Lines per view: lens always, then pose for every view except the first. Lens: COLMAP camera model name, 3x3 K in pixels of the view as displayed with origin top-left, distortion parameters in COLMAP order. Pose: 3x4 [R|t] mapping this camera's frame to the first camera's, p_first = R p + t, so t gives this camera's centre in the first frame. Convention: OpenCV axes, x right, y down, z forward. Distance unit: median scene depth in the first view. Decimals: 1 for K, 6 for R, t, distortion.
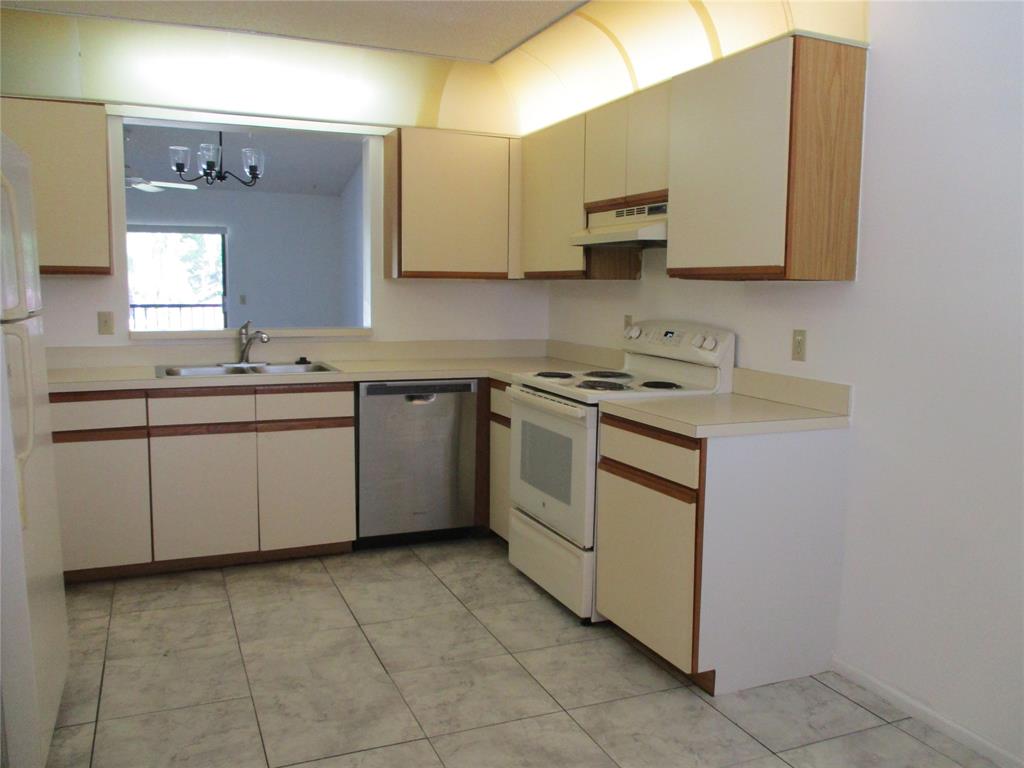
lens RADIAL K [[852.1, 0, 526.3], [0, 852.1, 373.7], [0, 0, 1]] dist [-0.026756, 0.013713]
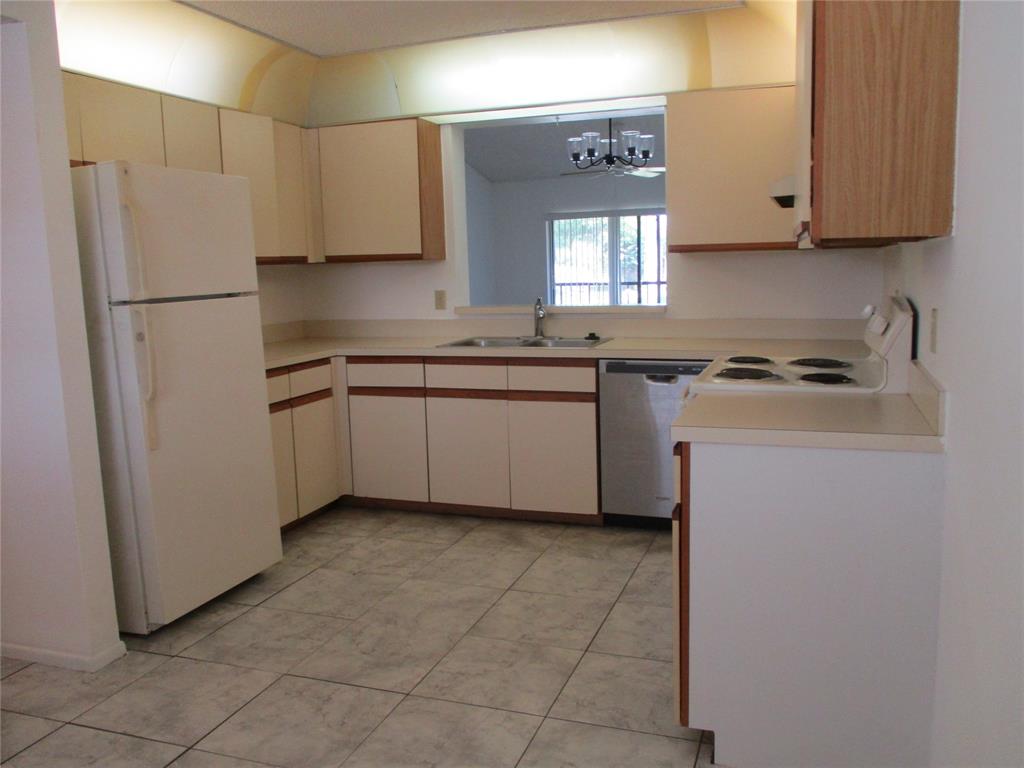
lens RADIAL K [[852.1, 0, 526.3], [0, 852.1, 373.7], [0, 0, 1]] dist [-0.026756, 0.013713]
pose [[0.738649, 0.056320, -0.671733, 0.539997], [-0.037940, 0.998397, 0.041989, -0.014921], [0.673022, -0.005530, 0.739602, 0.254985]]
